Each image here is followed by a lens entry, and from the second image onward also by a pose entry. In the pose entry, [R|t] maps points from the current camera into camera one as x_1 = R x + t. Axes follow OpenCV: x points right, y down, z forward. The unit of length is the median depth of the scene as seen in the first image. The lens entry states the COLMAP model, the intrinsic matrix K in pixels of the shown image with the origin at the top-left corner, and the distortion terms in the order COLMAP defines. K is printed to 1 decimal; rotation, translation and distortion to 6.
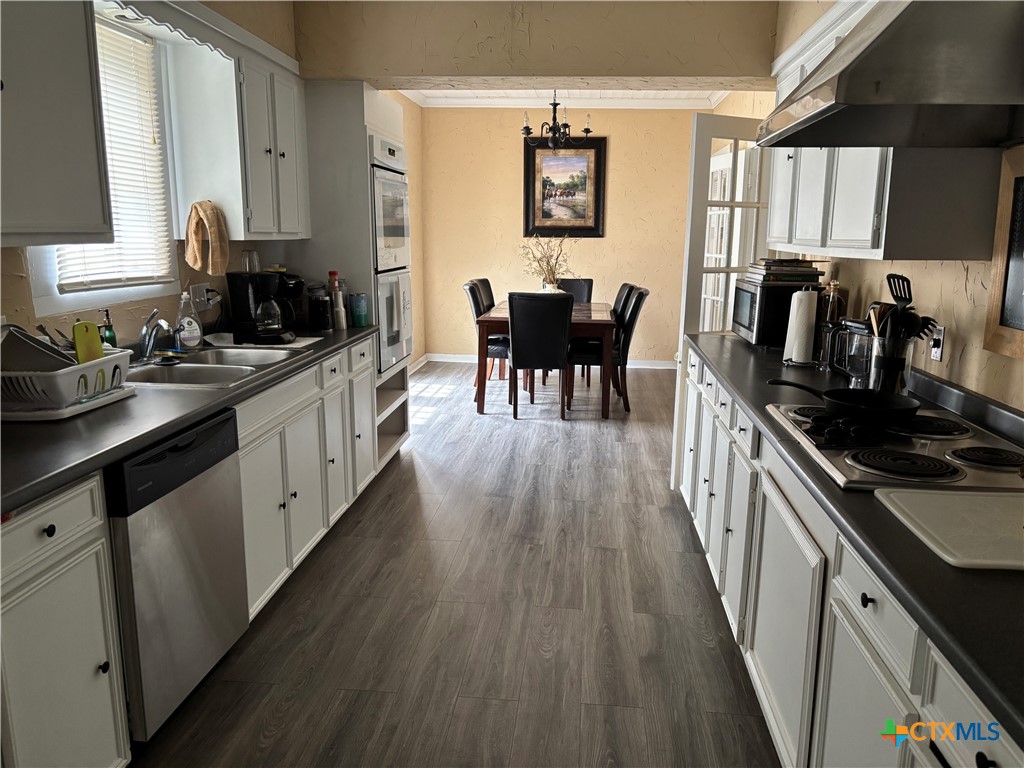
lens RADIAL K [[721.0, 0, 512.0], [0, 721.0, 384.0], [0, 0, 1]] dist [0.035254, -0.002796]
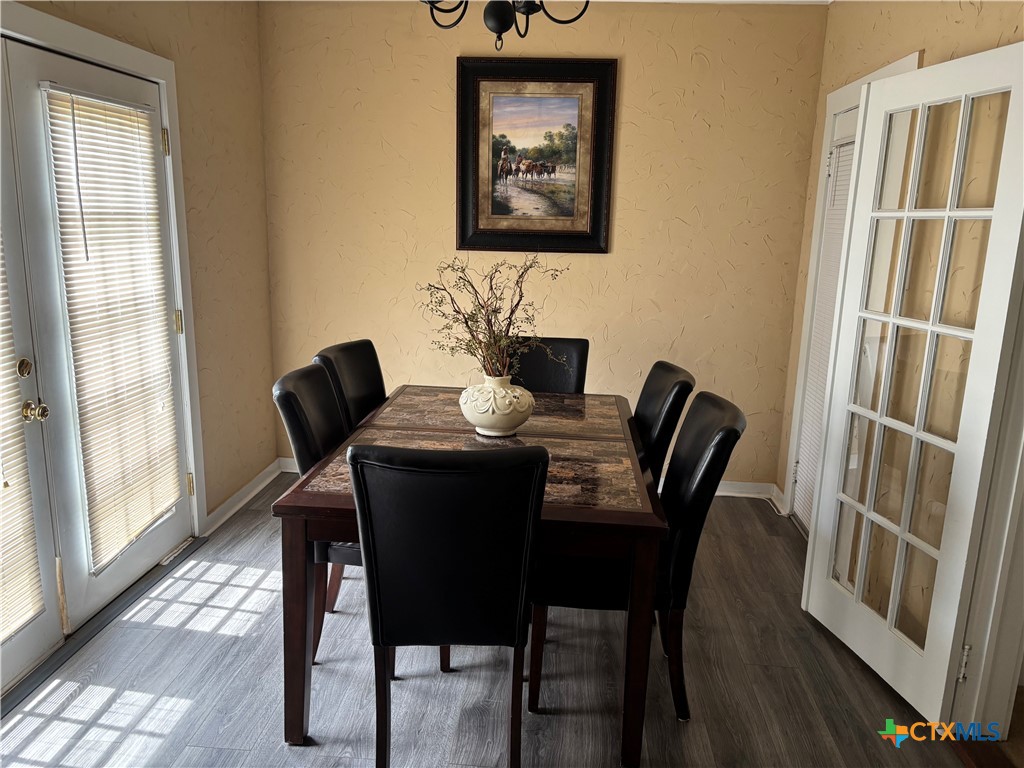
lens RADIAL K [[721.0, 0, 512.0], [0, 721.0, 384.0], [0, 0, 1]] dist [0.035254, -0.002796]
pose [[0.999482, 0.009731, 0.030675, 0.041664], [-0.010200, 0.999833, 0.015177, -0.115015], [-0.030522, -0.015482, 0.999414, 0.475195]]
